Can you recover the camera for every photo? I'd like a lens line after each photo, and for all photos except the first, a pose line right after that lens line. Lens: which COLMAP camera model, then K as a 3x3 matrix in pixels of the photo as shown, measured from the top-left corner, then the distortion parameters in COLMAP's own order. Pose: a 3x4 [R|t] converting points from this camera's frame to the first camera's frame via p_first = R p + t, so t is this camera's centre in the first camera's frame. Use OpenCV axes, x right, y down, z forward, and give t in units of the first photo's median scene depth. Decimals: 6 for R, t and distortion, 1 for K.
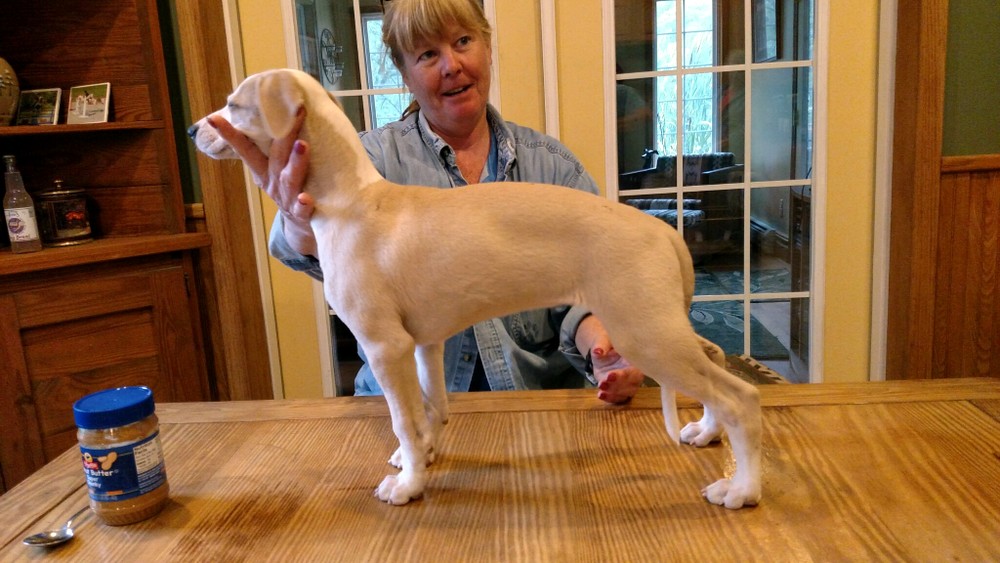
lens RADIAL K [[788.6, 0, 501.8], [0, 788.6, 278.6], [0, 0, 1]] dist [0.004799, -0.001505]
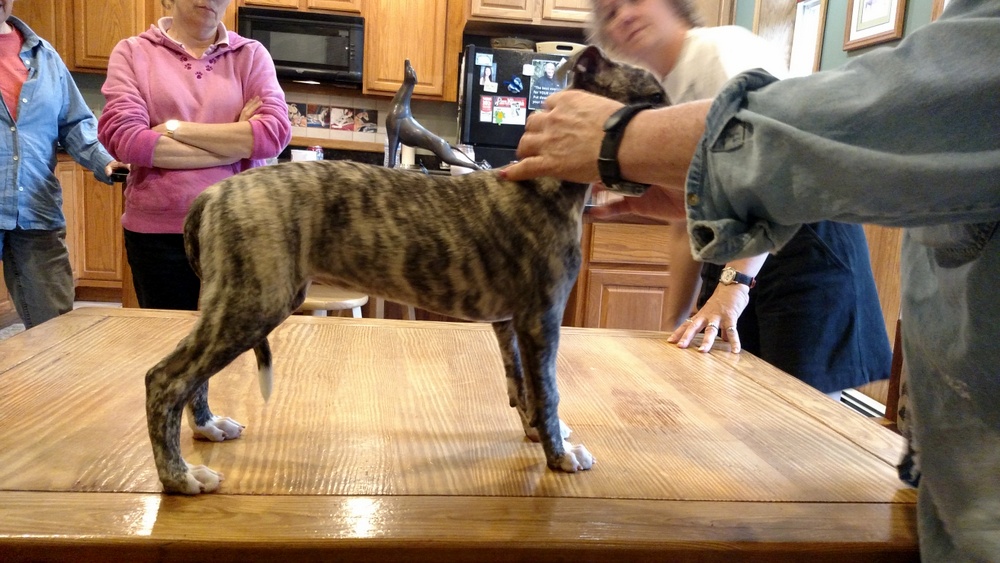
lens RADIAL K [[798.5, 0, 502.5], [0, 798.5, 284.3], [0, 0, 1]] dist [-0.006346, 0.003948]
pose [[-0.981057, 0.023558, -0.192282, 0.061952], [-0.045657, 0.936499, 0.347687, -0.131820], [0.188262, 0.349879, -0.917683, 0.826207]]
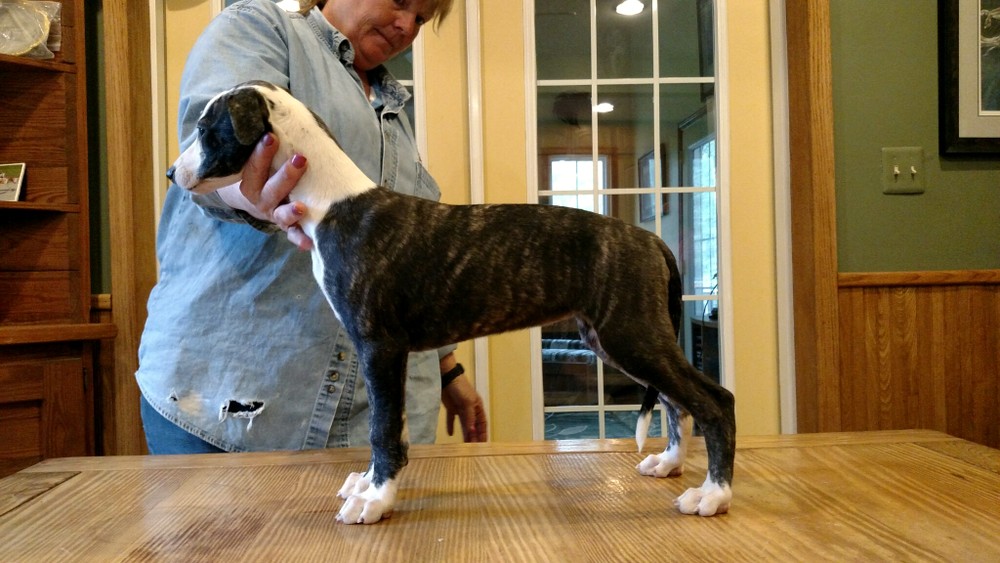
lens RADIAL K [[793.5, 0, 499.9], [0, 793.5, 282.8], [0, 0, 1]] dist [0.001332, -0.004389]
pose [[0.990032, 0.038465, 0.135491, -0.049900], [-0.011327, 0.980614, -0.195620, 0.078125], [-0.140389, 0.192136, 0.971275, 0.007689]]
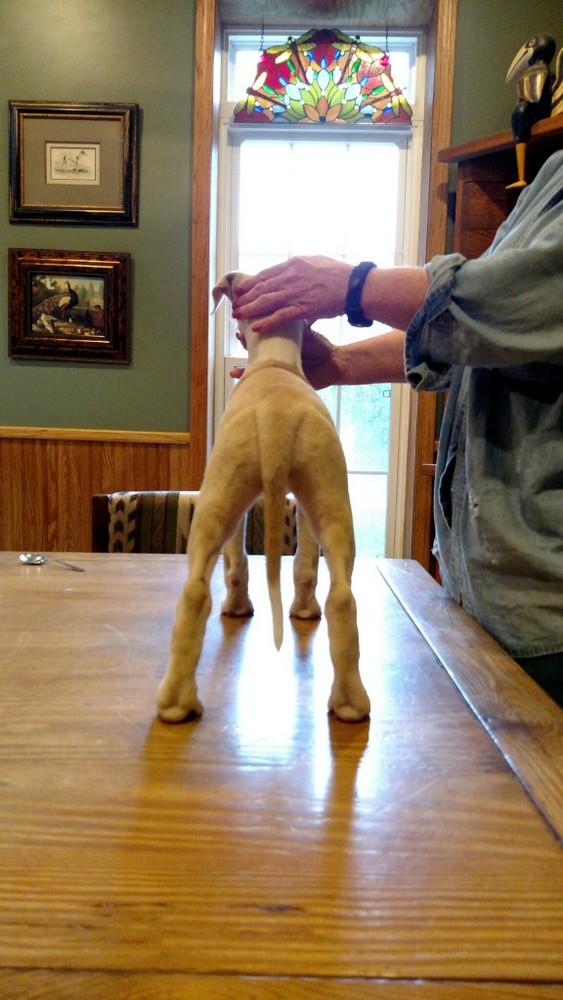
lens RADIAL K [[790.2, 0, 281.5], [0, 790.2, 500.0], [0, 0, 1]] dist [0.012462, -0.002013]
pose [[0.071511, 0.157821, -0.984875, 0.445959], [-0.222704, 0.965003, 0.138467, -0.035778], [0.972260, 0.209434, 0.104156, 0.371227]]
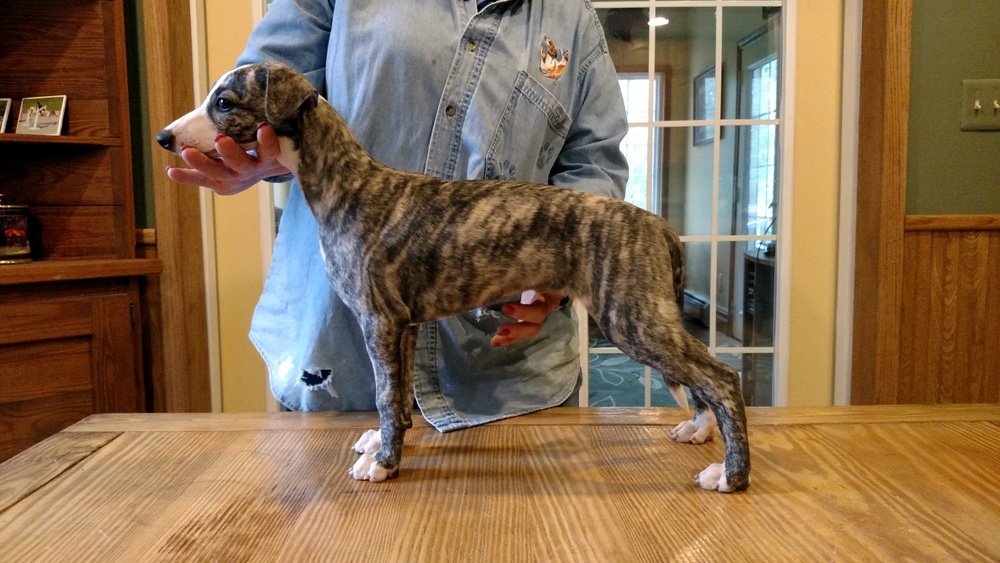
lens RADIAL K [[795.7, 0, 503.1], [0, 795.7, 280.6], [0, 0, 1]] dist [-0.007781, 0.003790]
pose [[0.995319, 0.041113, 0.087461, -0.050295], [-0.032689, 0.994878, -0.095655, 0.046630], [-0.090946, 0.092349, 0.991565, 0.030871]]
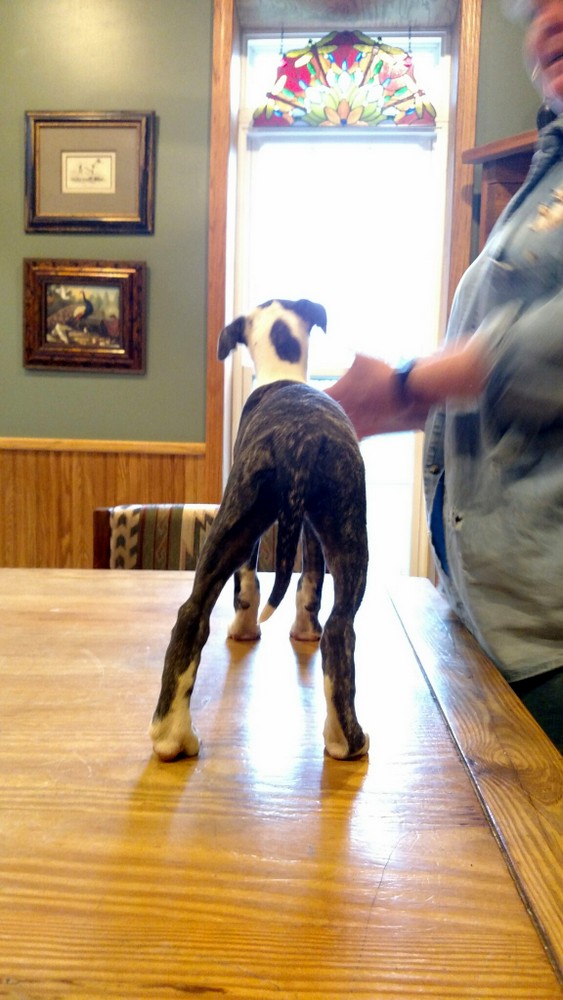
lens RADIAL K [[803.4, 0, 281.5], [0, 803.4, 500.0], [0, 0, 1]] dist [0.000409, -0.007758]
pose [[0.027508, 0.146527, -0.988824, 0.427837], [-0.216134, 0.966672, 0.137231, -0.044357], [0.975976, 0.209943, 0.058260, 0.398763]]
